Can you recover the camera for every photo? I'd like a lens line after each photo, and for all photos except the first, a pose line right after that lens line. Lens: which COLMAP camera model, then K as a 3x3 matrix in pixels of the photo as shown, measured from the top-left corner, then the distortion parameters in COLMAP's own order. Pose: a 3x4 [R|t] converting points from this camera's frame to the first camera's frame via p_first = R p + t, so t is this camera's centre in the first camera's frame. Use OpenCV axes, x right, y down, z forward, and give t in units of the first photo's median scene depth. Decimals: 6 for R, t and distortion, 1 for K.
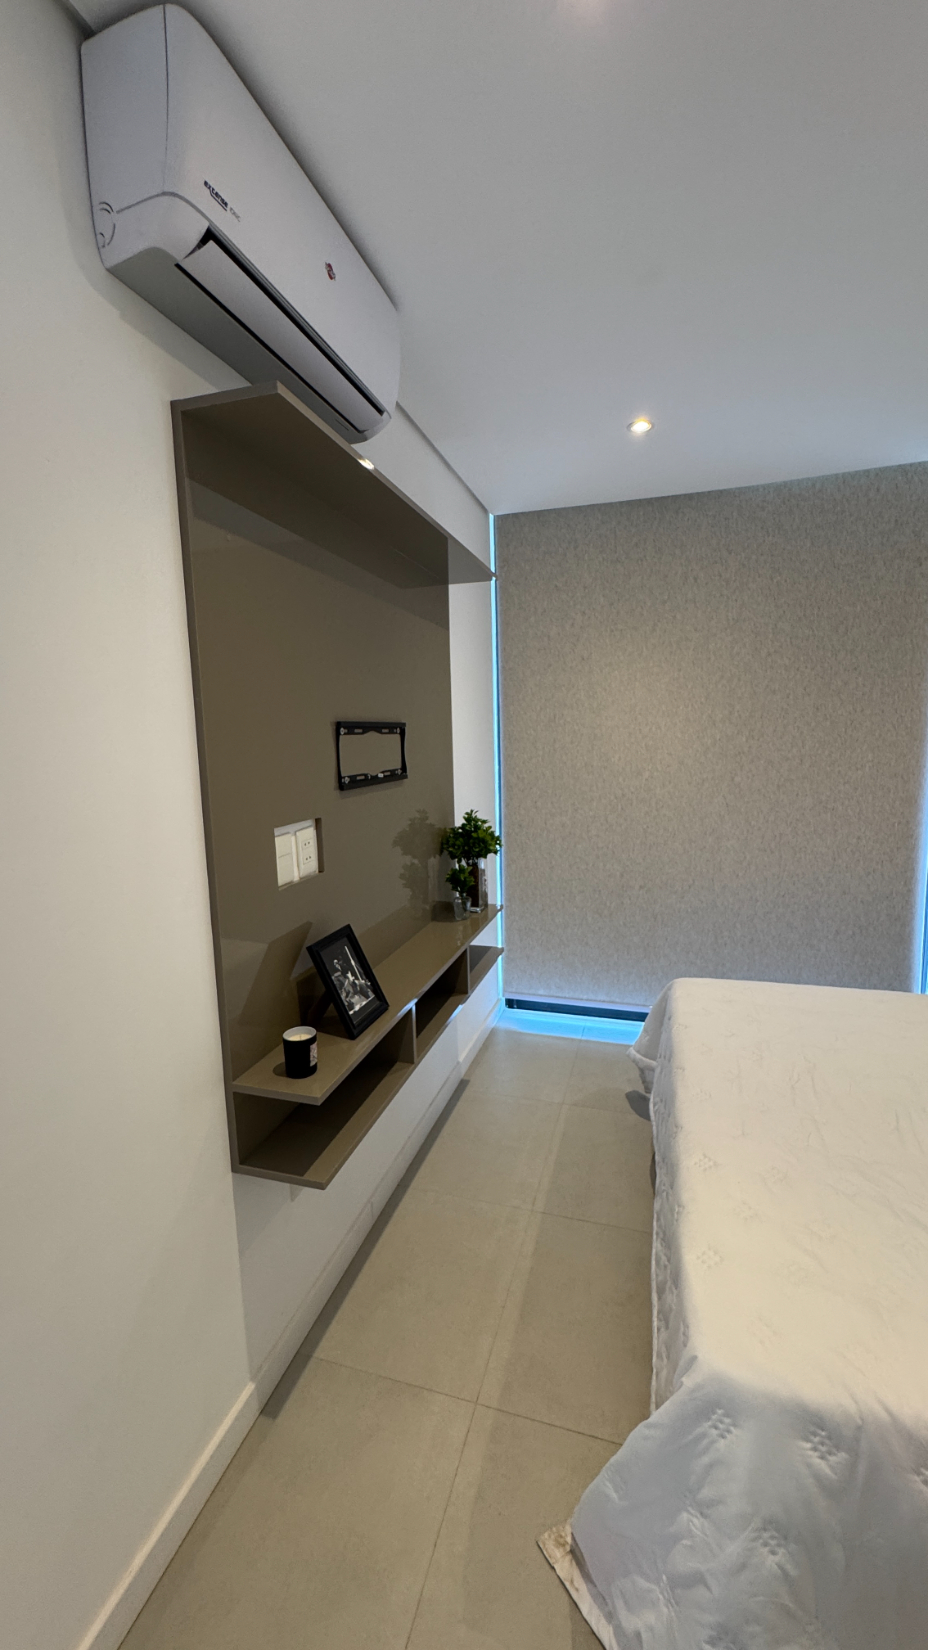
lens RADIAL K [[659.0, 0, 467.5], [0, 659.0, 824.0], [0, 0, 1]] dist [-0.001575, 0.000072]
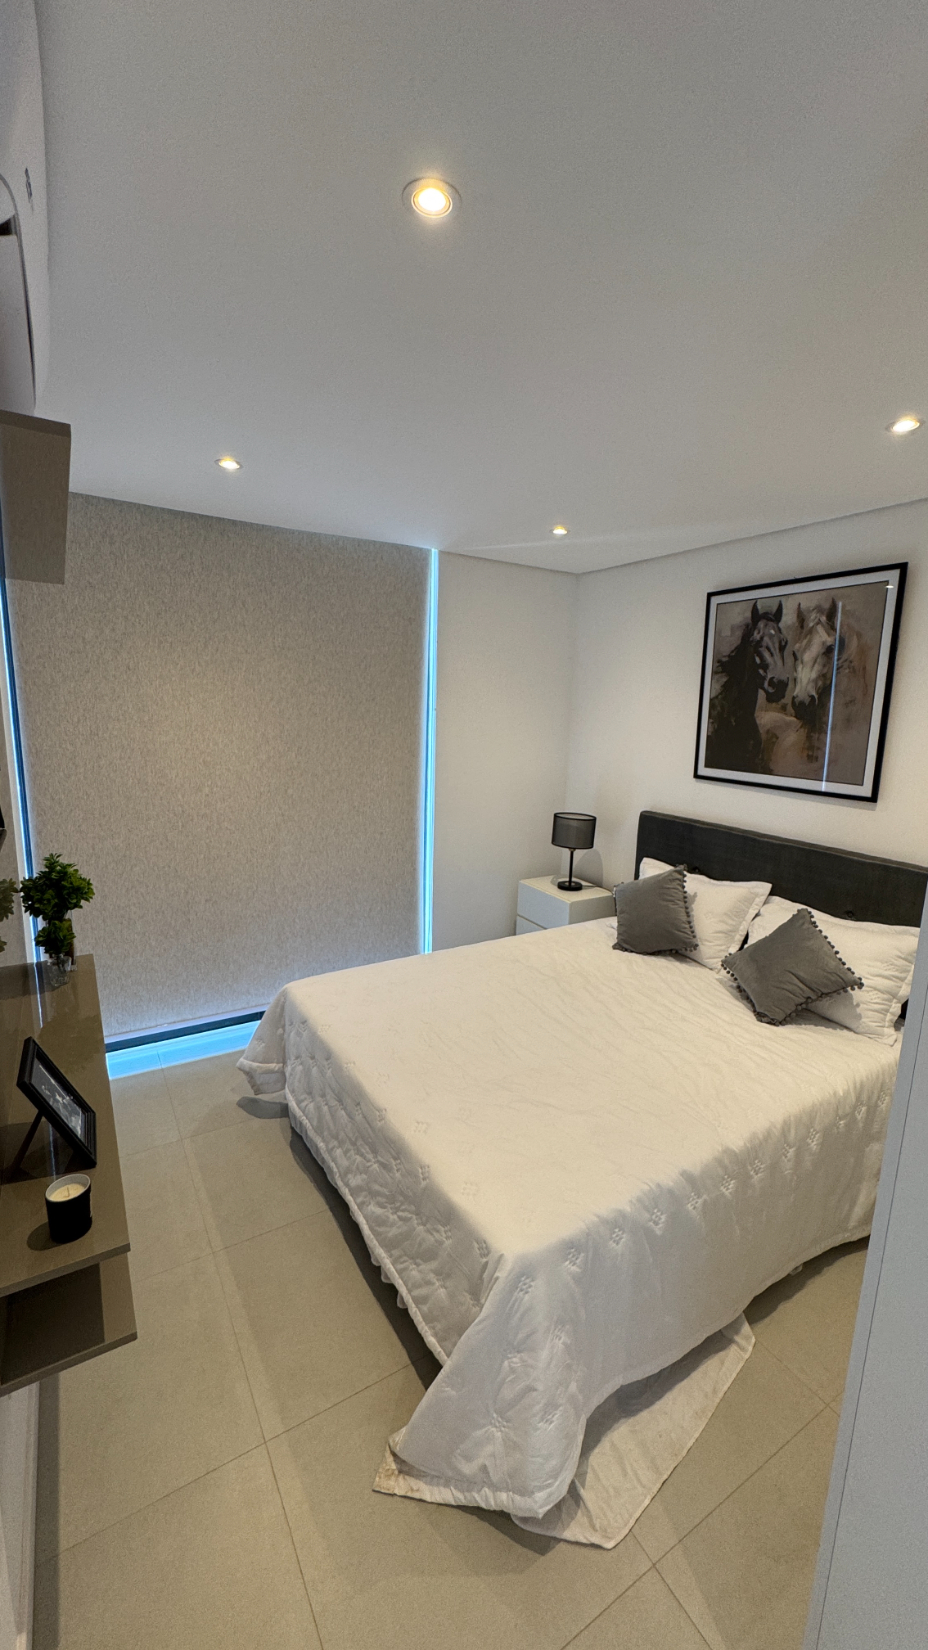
lens RADIAL K [[659.0, 0, 467.0], [0, 659.0, 823.8], [0, 0, 1]] dist [-0.001575, 0.000072]
pose [[0.668877, -0.092250, 0.737627, -0.224143], [0.057840, 0.995720, 0.072079, -0.078479], [-0.741119, -0.005547, 0.671350, 0.031050]]
